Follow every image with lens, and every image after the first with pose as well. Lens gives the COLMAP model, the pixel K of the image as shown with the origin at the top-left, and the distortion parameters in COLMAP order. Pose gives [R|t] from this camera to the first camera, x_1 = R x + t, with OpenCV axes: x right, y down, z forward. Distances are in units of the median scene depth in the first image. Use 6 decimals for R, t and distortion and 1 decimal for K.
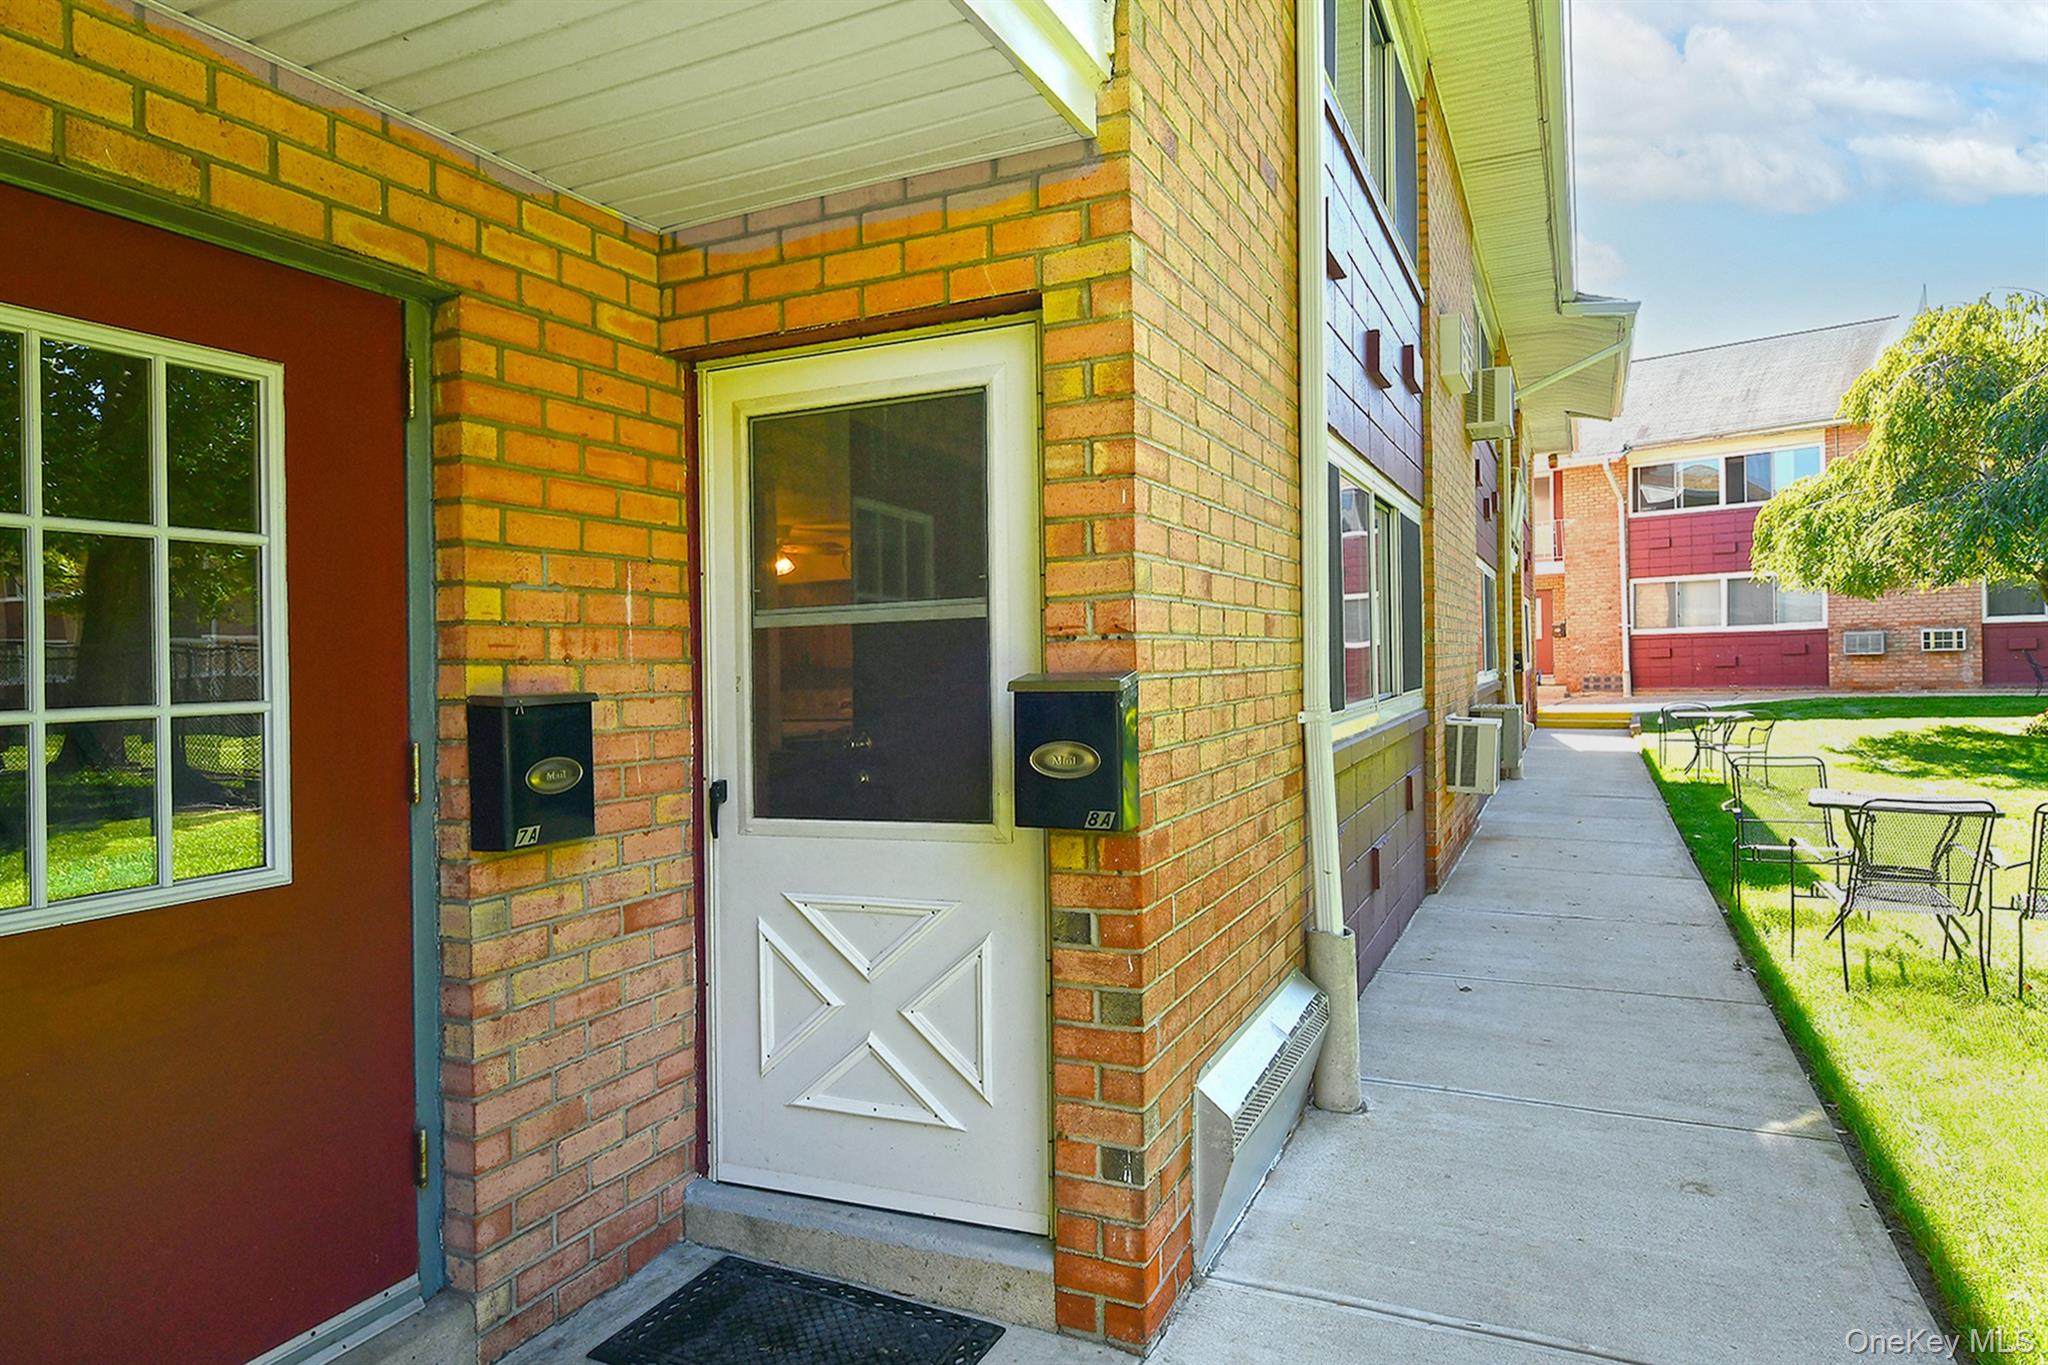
lens RADIAL K [[1196.8, 0, 937.1], [0, 1196.8, 642.5], [0, 0, 1]] dist [-0.001191, 0.001048]
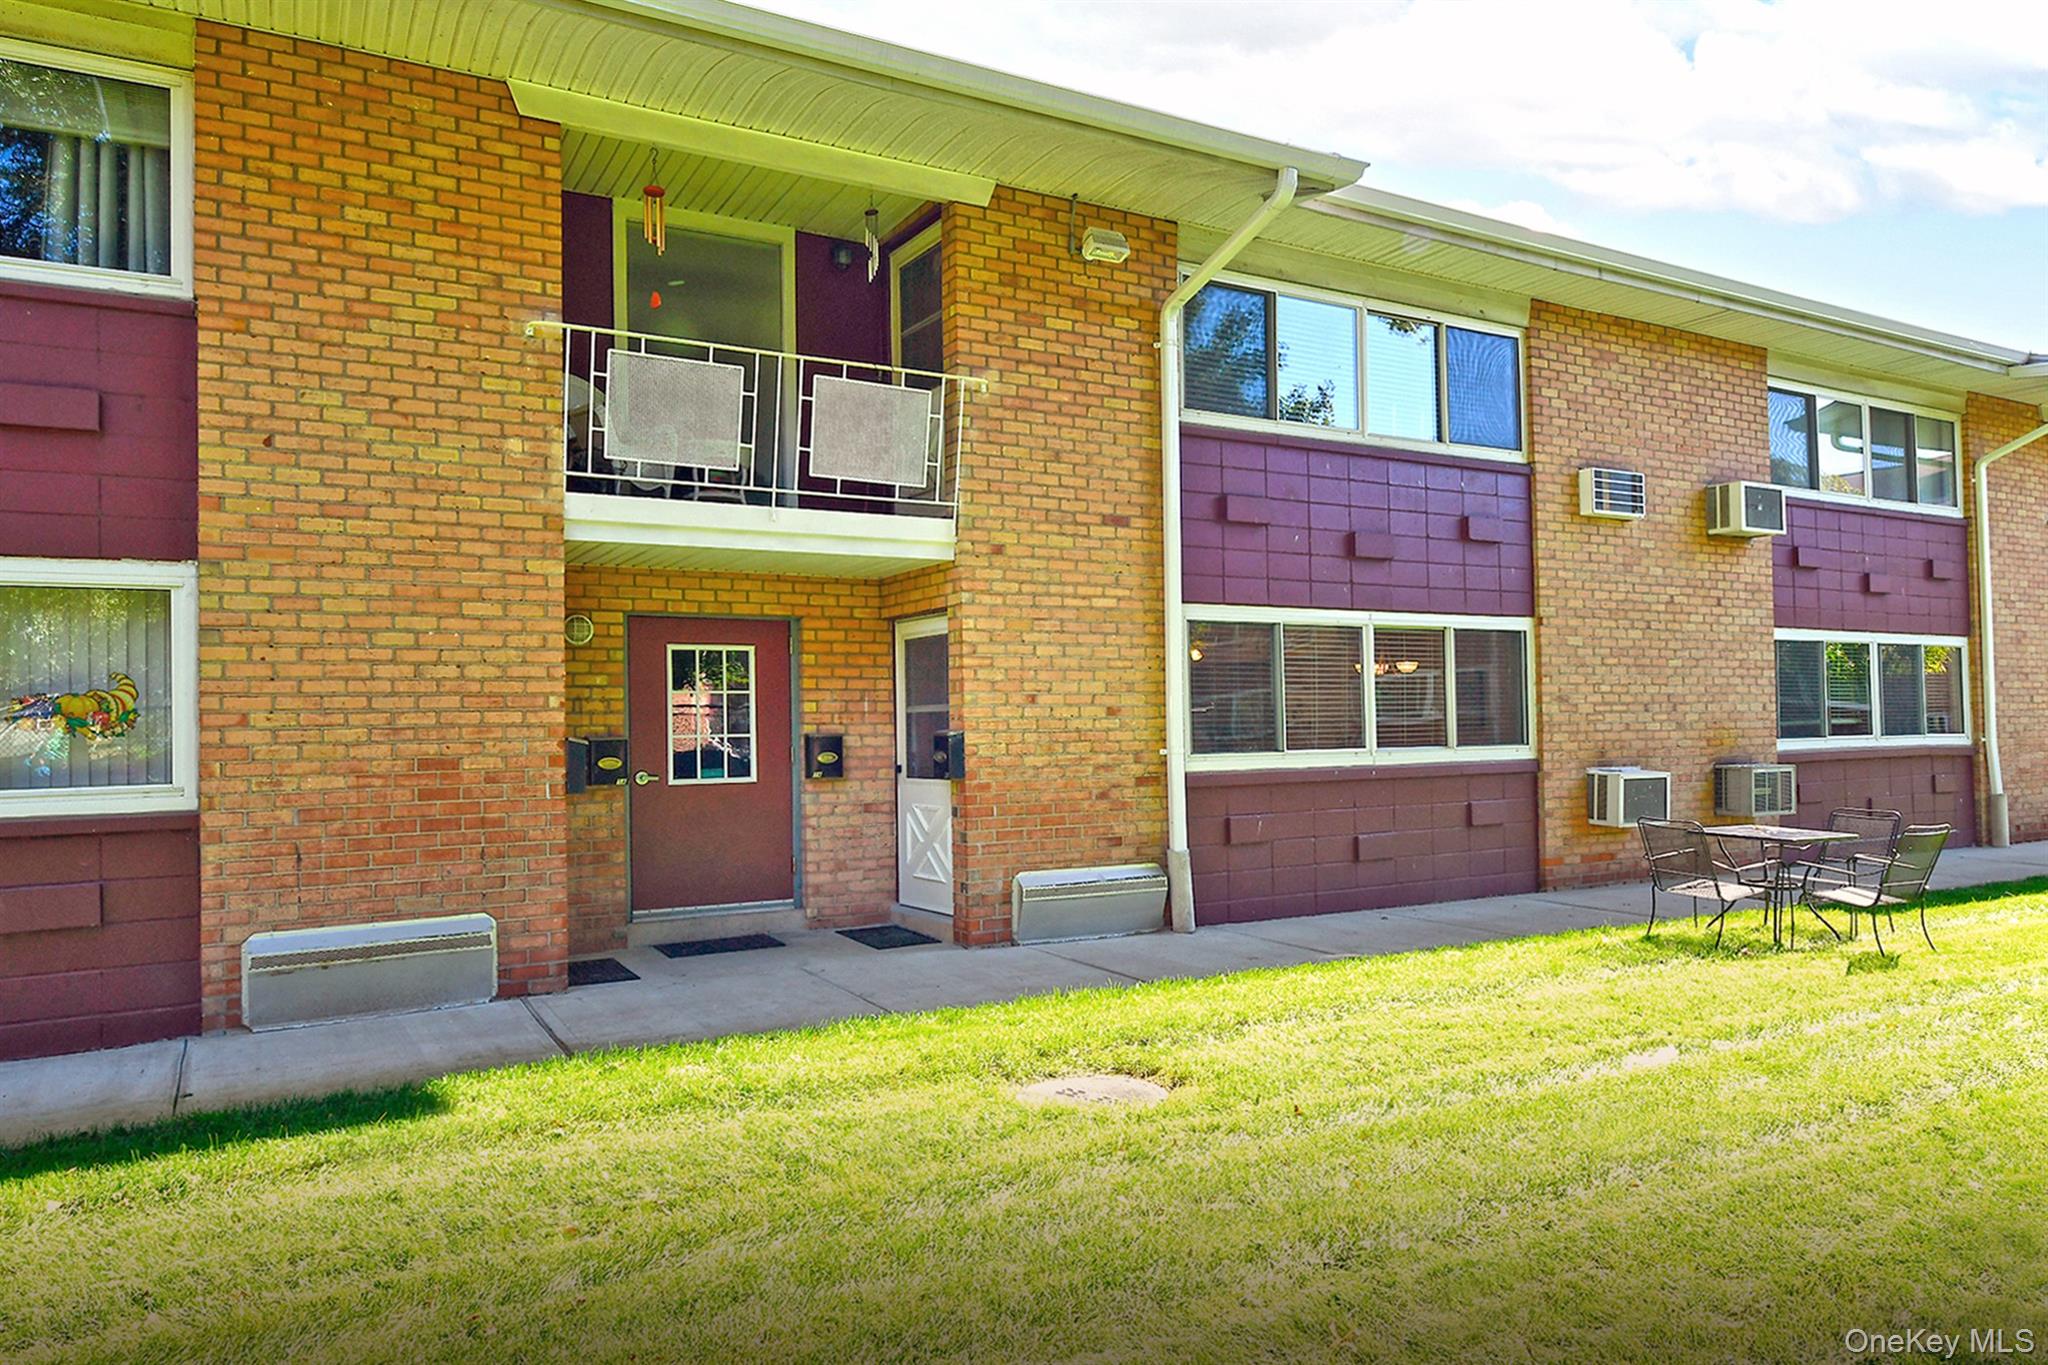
lens RADIAL K [[1315.5, 0, 1031.5], [0, 1315.5, 683.8], [0, 0, 1]] dist [0.002921, 0.000166]
pose [[0.837492, -0.002136, -0.546445, 2.047122], [0.000782, 0.999996, -0.002710, -0.081421], [0.546448, 0.001843, 0.837491, -1.672892]]
